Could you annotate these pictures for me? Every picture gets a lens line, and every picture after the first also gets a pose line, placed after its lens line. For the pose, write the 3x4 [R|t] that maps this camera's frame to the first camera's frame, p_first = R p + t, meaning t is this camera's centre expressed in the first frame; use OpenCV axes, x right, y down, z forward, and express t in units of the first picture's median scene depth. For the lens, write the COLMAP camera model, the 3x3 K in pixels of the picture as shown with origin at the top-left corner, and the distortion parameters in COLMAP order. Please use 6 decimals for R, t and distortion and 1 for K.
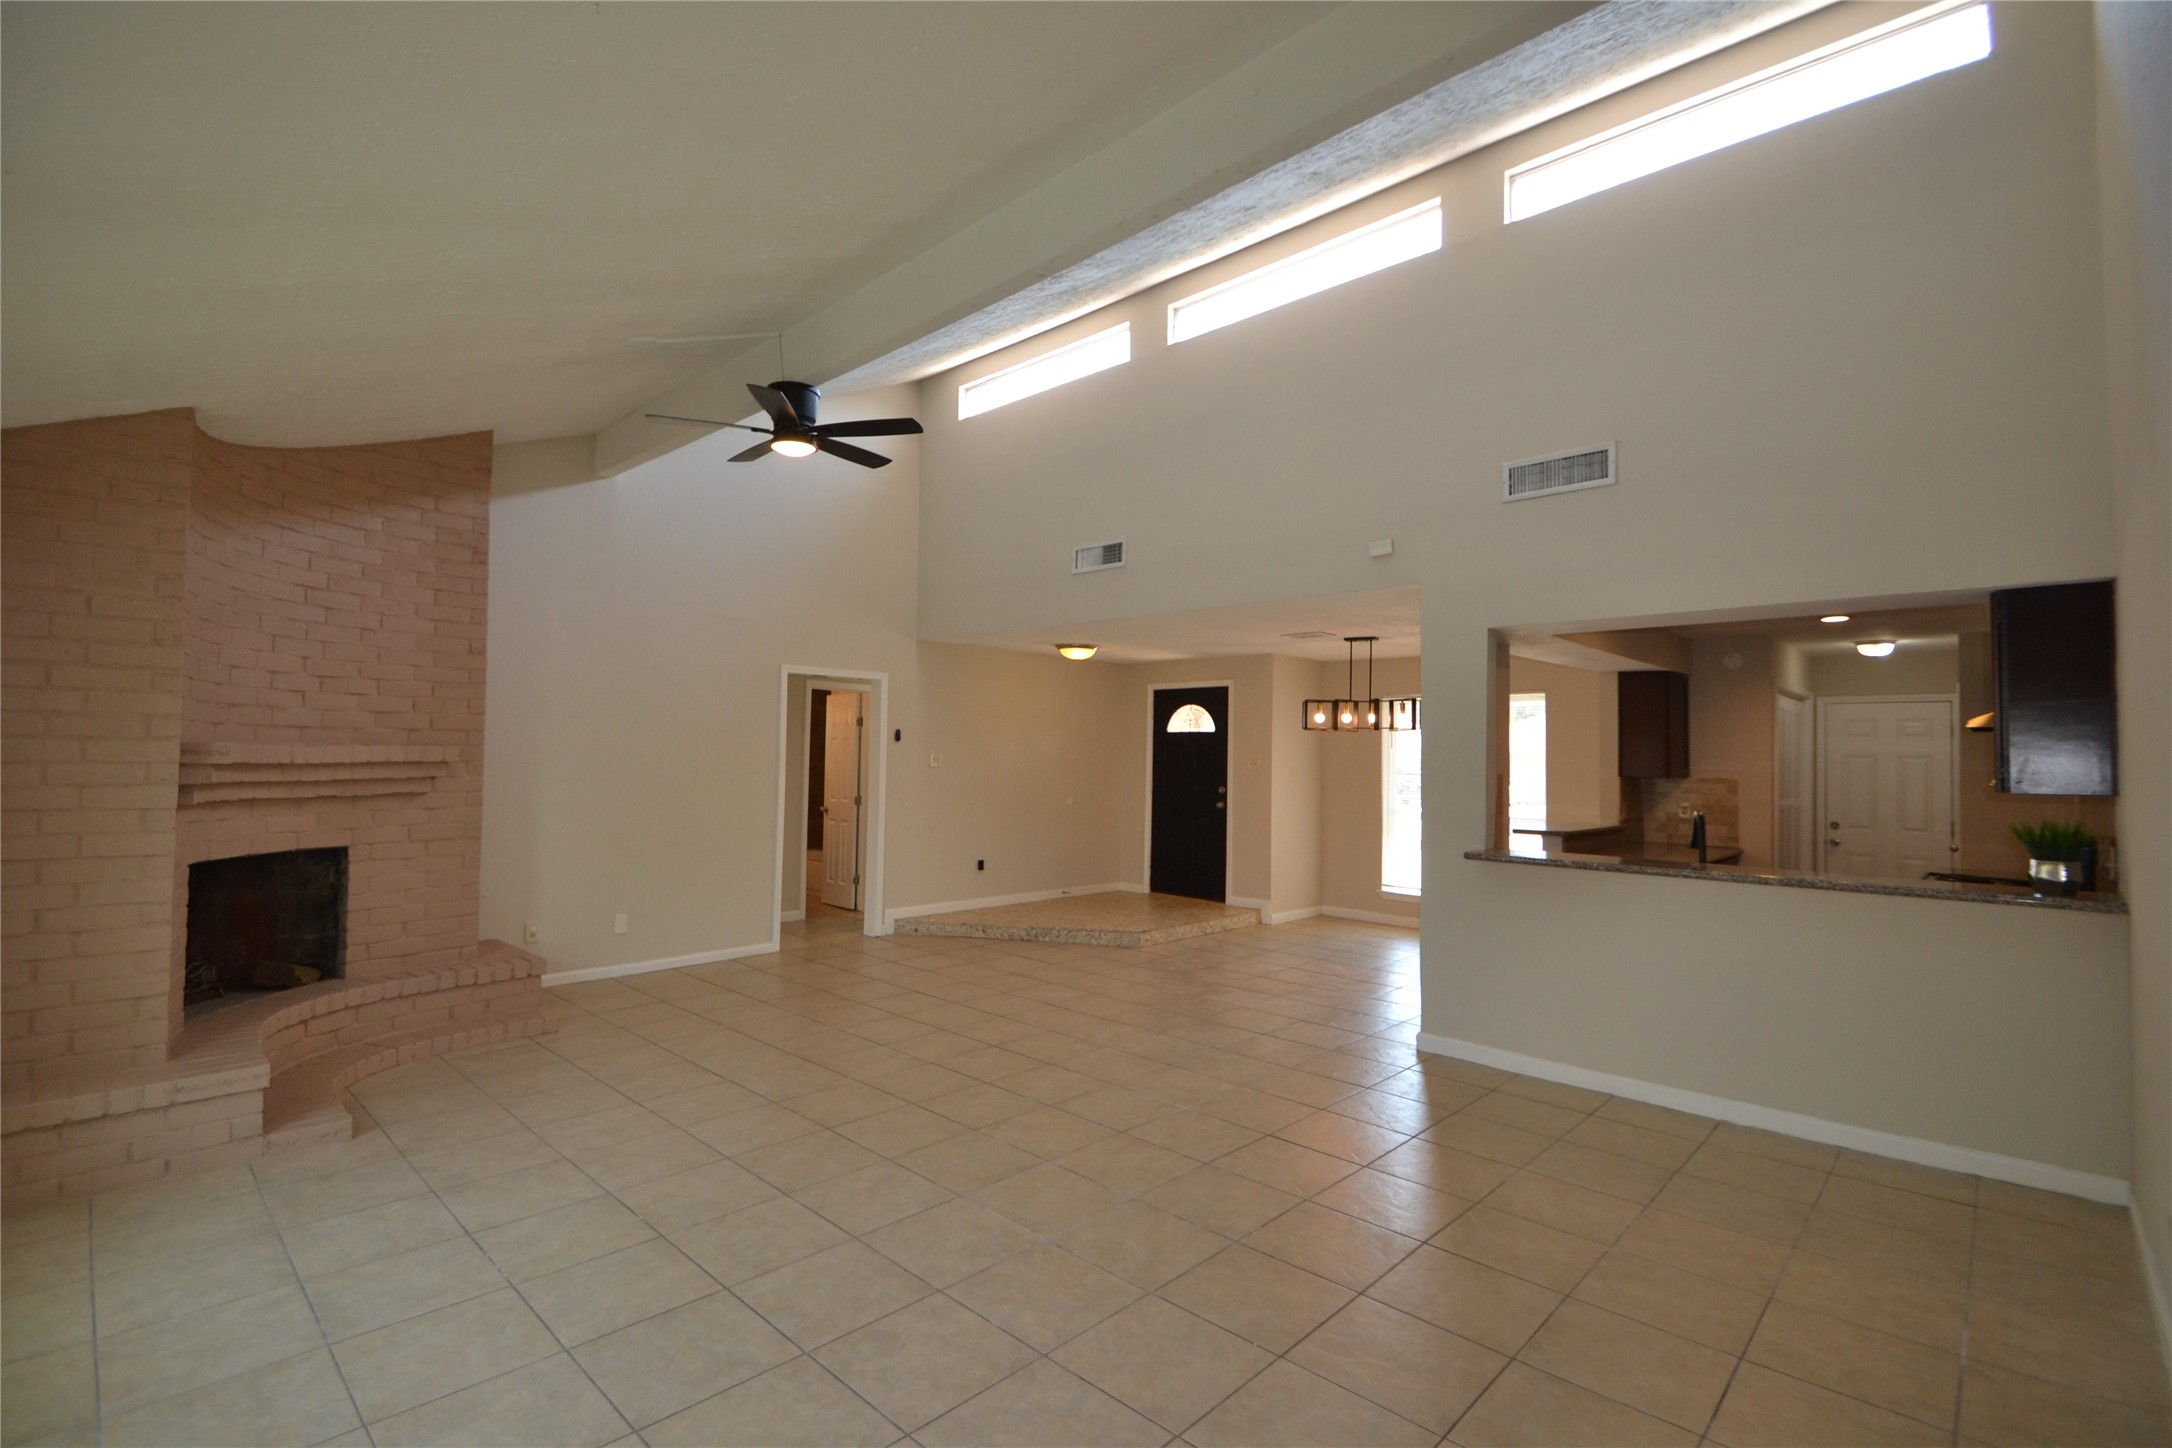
lens RADIAL K [[970.9, 0, 1073.6], [0, 970.9, 717.8], [0, 0, 1]] dist [0.008963, -0.014735]
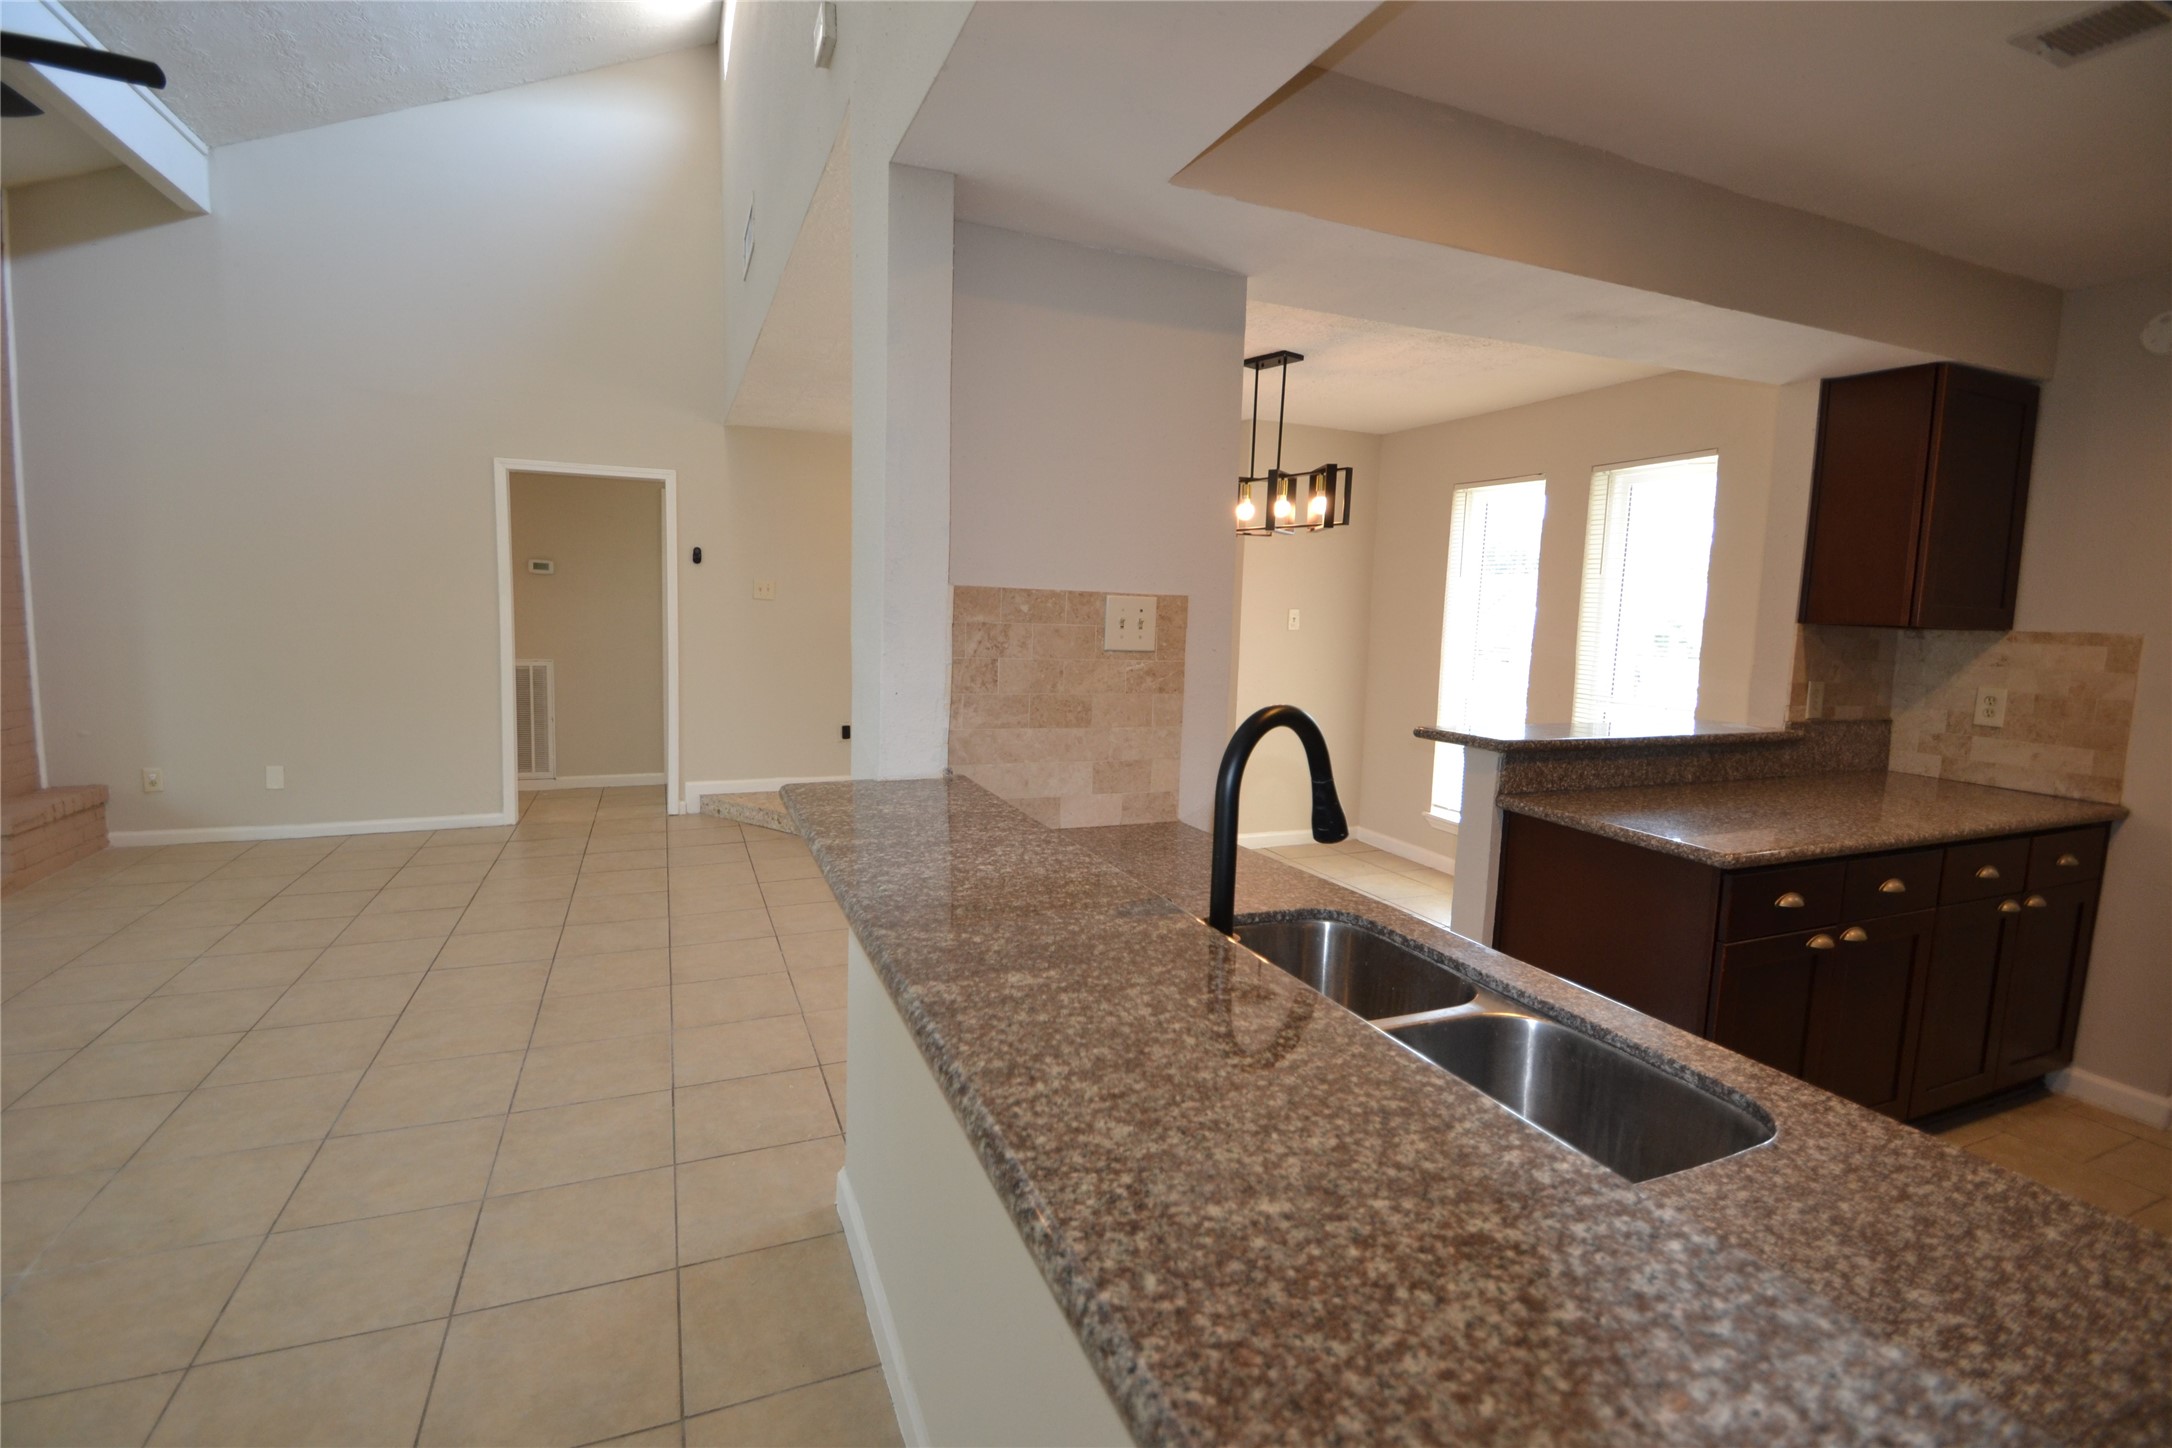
lens RADIAL K [[964.2, 0, 1075.1], [0, 964.2, 715.9], [0, 0, 1]] dist [0.015575, -0.018535]
pose [[0.921904, 0.053572, -0.383696, 0.420790], [0.002227, 0.989644, 0.143528, 0.037541], [0.387411, -0.133174, 0.912238, 0.456324]]
